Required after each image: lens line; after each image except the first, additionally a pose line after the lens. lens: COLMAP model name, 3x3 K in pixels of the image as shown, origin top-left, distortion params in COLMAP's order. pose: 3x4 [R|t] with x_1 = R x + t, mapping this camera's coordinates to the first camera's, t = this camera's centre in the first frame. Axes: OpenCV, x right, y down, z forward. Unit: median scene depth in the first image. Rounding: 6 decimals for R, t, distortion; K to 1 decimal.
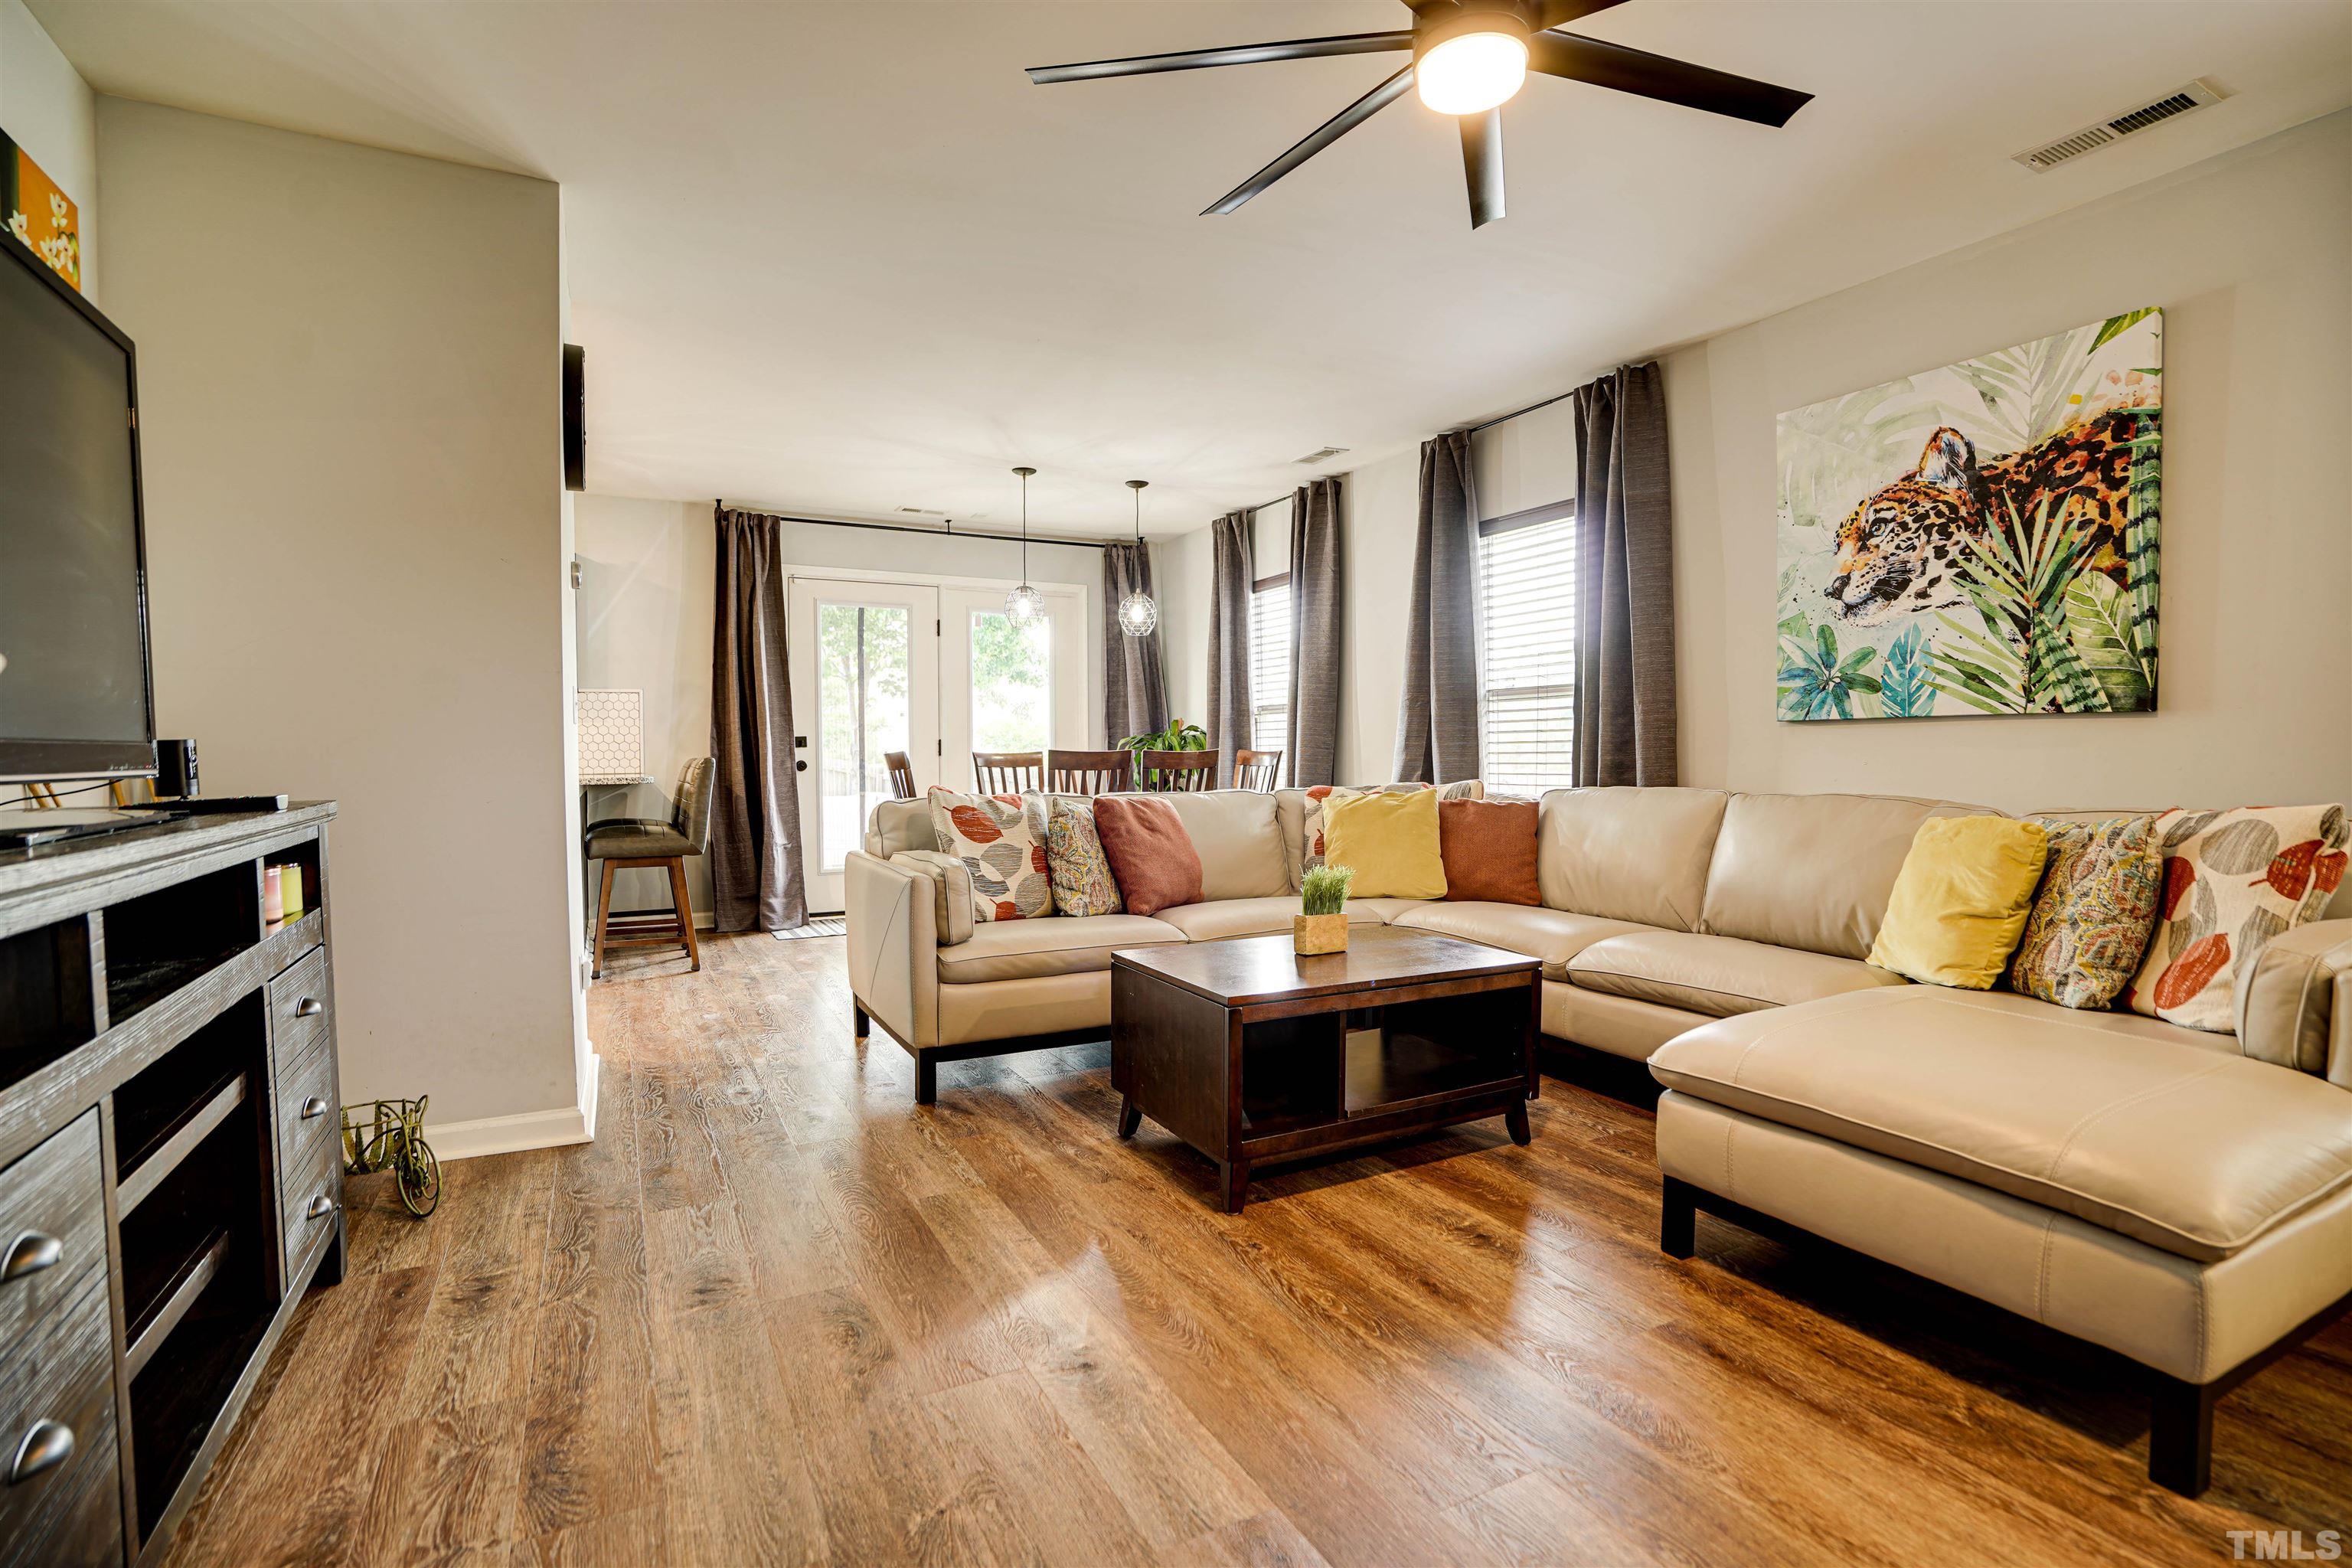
lens RADIAL K [[1096.0, 0, 1192.2], [0, 1096.0, 794.1], [0, 0, 1]] dist [-0.032472, 0.010141]
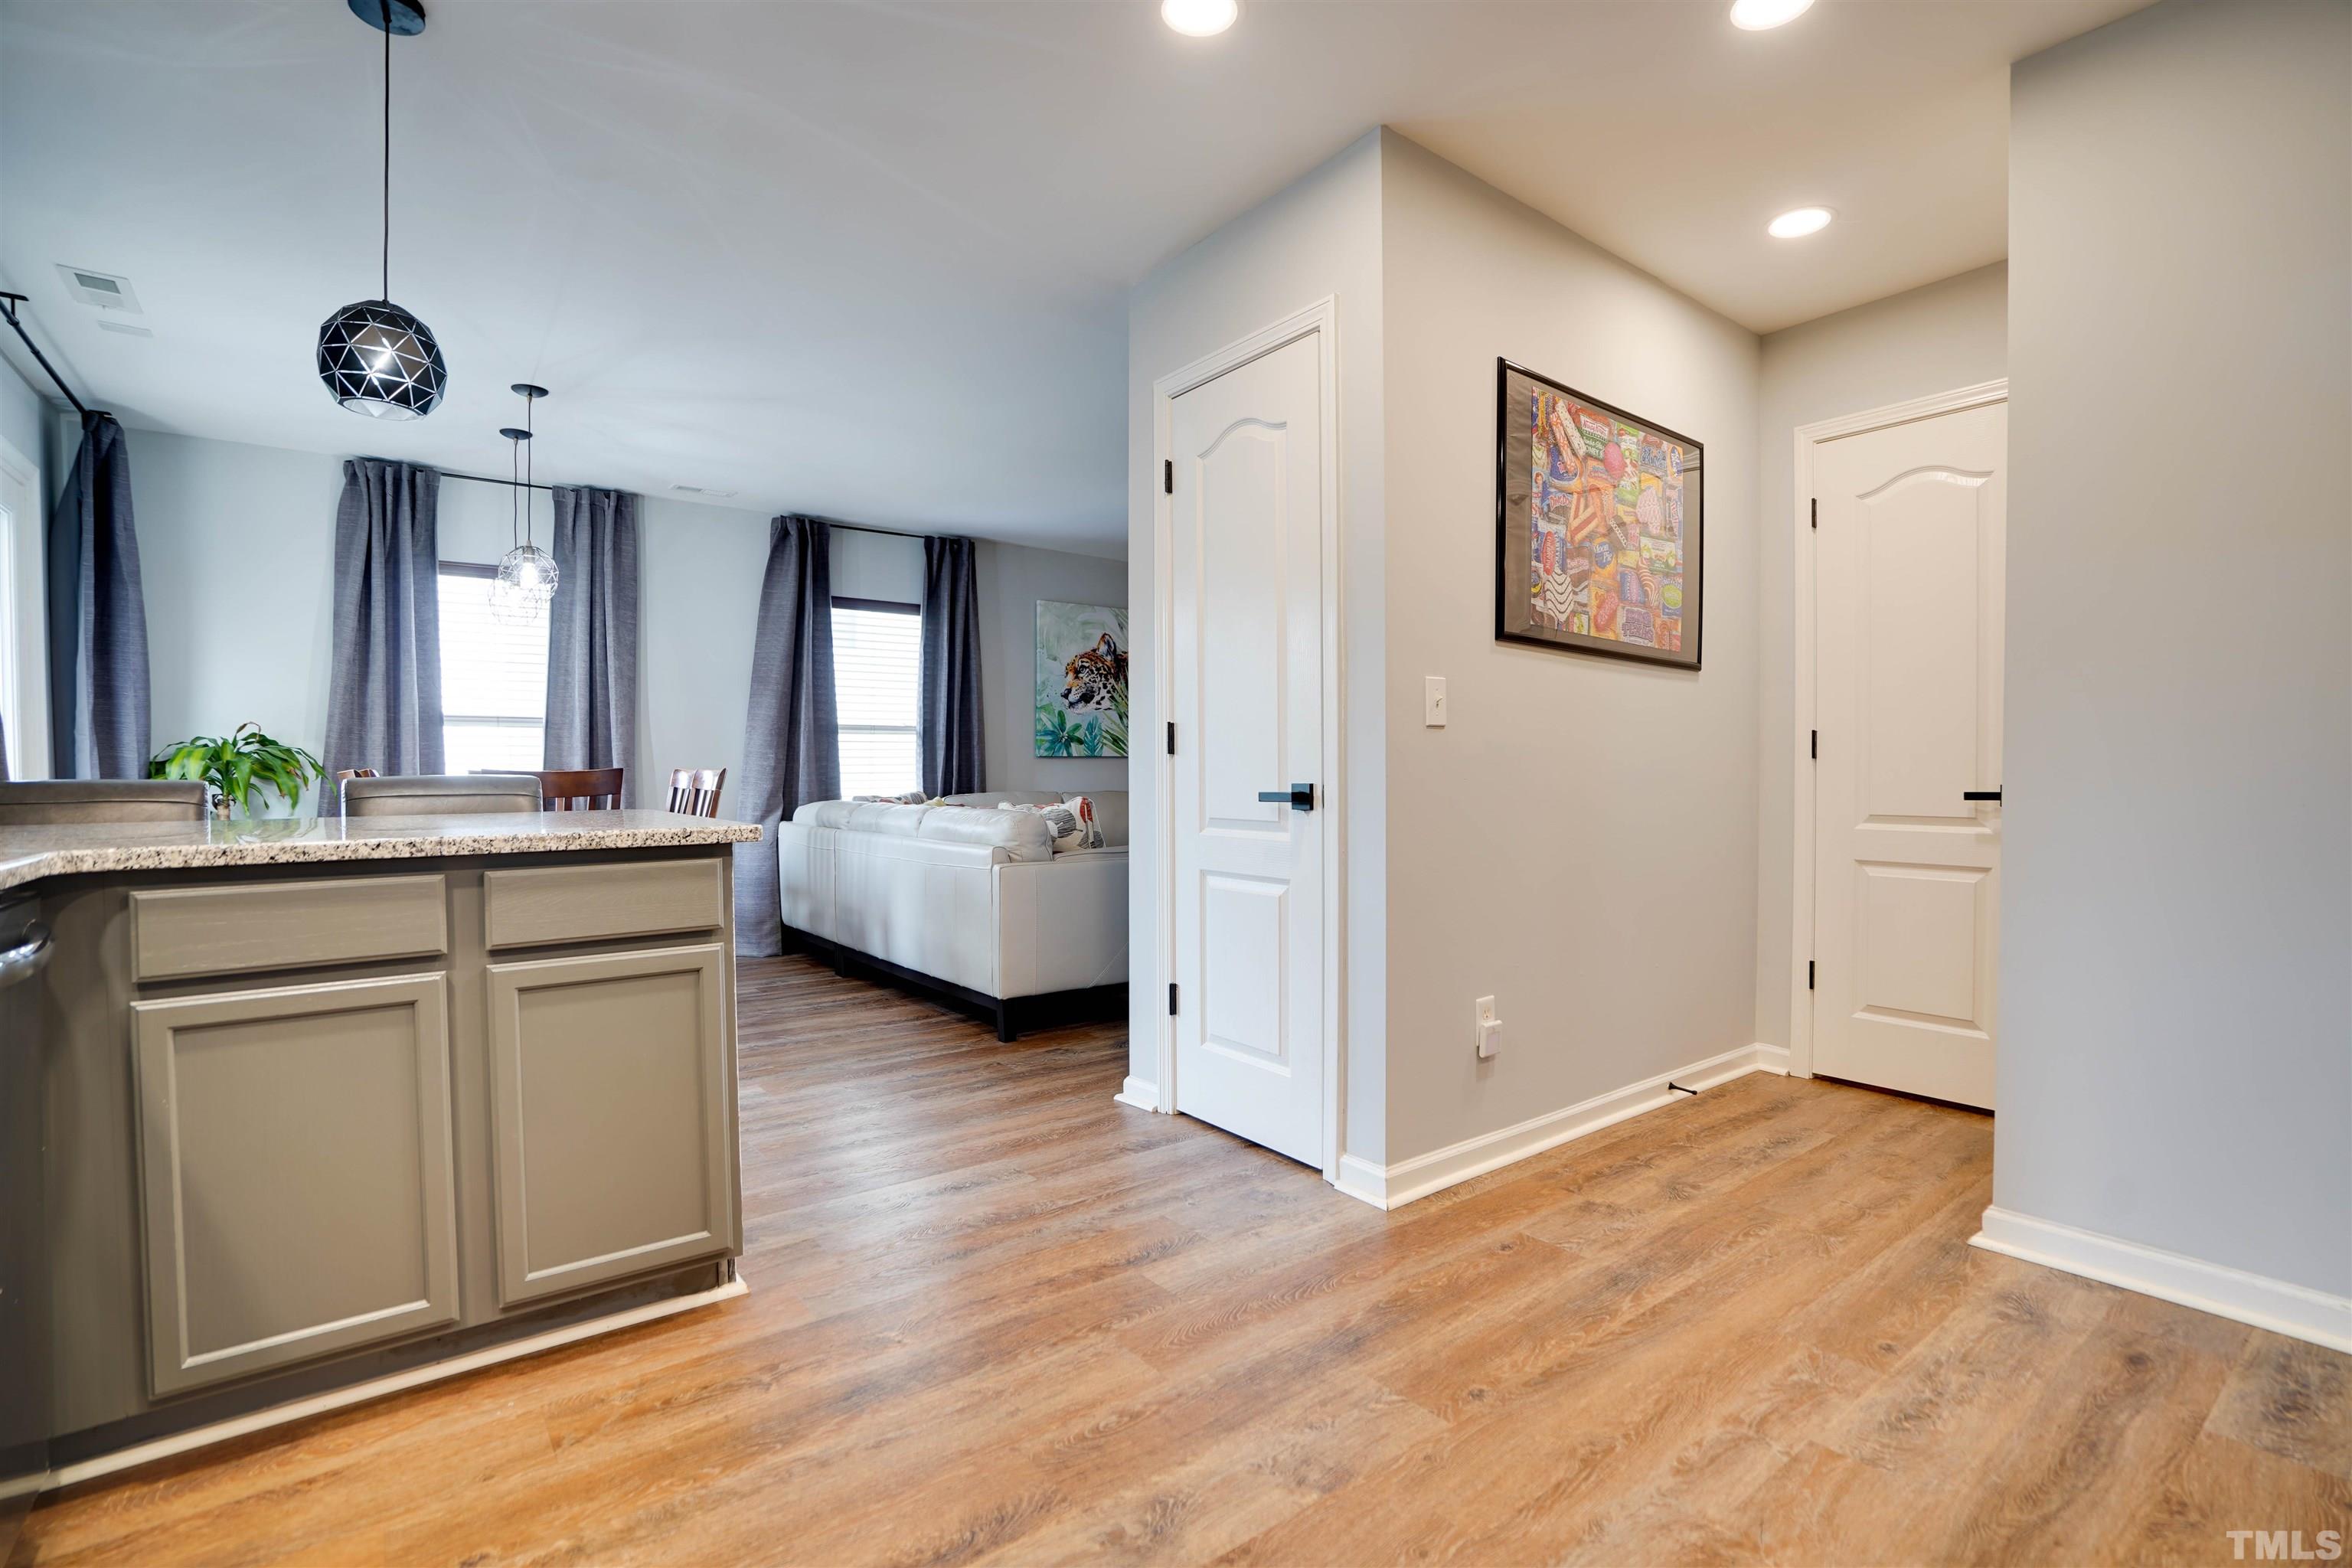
lens RADIAL K [[1096.0, 0, 1194.1], [0, 1096.0, 788.3], [0, 0, 1]] dist [-0.032472, 0.010141]
pose [[-0.152721, 0.002029, 0.988267, -1.646824], [0.046877, 0.998887, 0.005193, -0.007570], [-0.987157, 0.047120, -0.152646, 1.170248]]
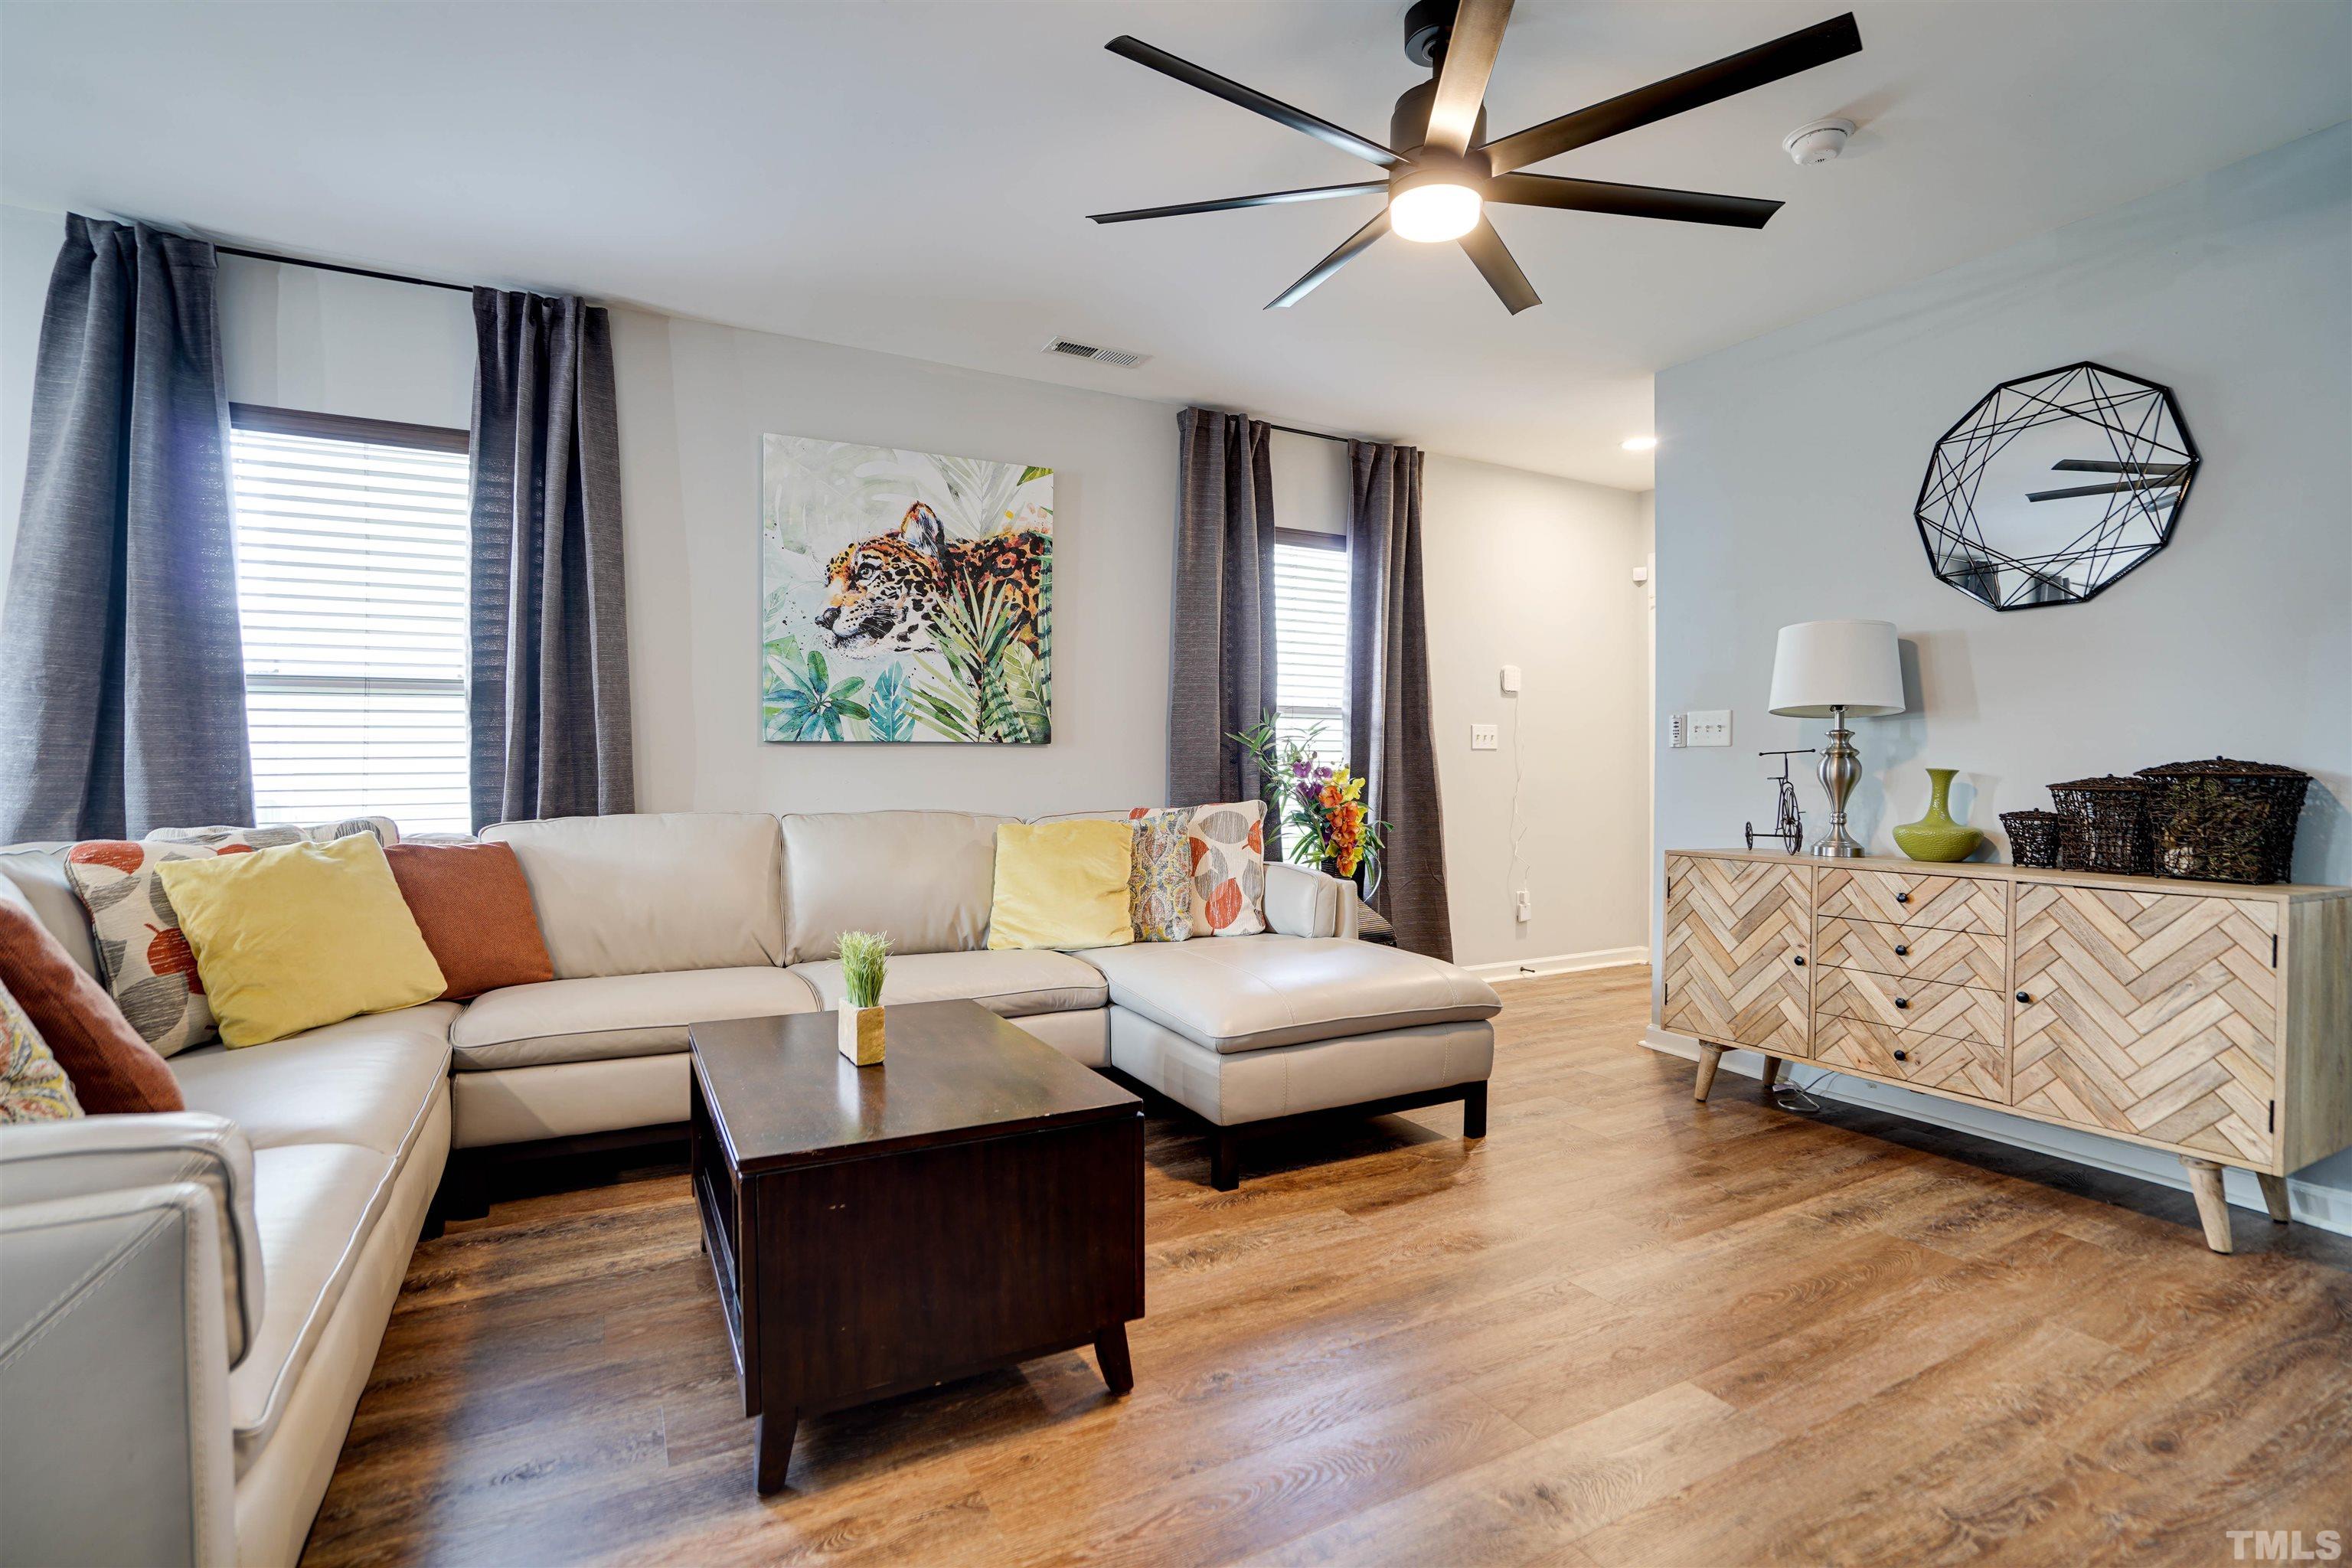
lens RADIAL K [[1096.0, 0, 1192.7], [0, 1096.0, 792.3], [0, 0, 1]] dist [-0.032472, 0.010141]
pose [[0.009297, -0.024350, 0.999660, -0.518768], [0.036294, 0.999053, 0.023997, -0.033987], [-0.999298, 0.036058, 0.010172, 0.683897]]
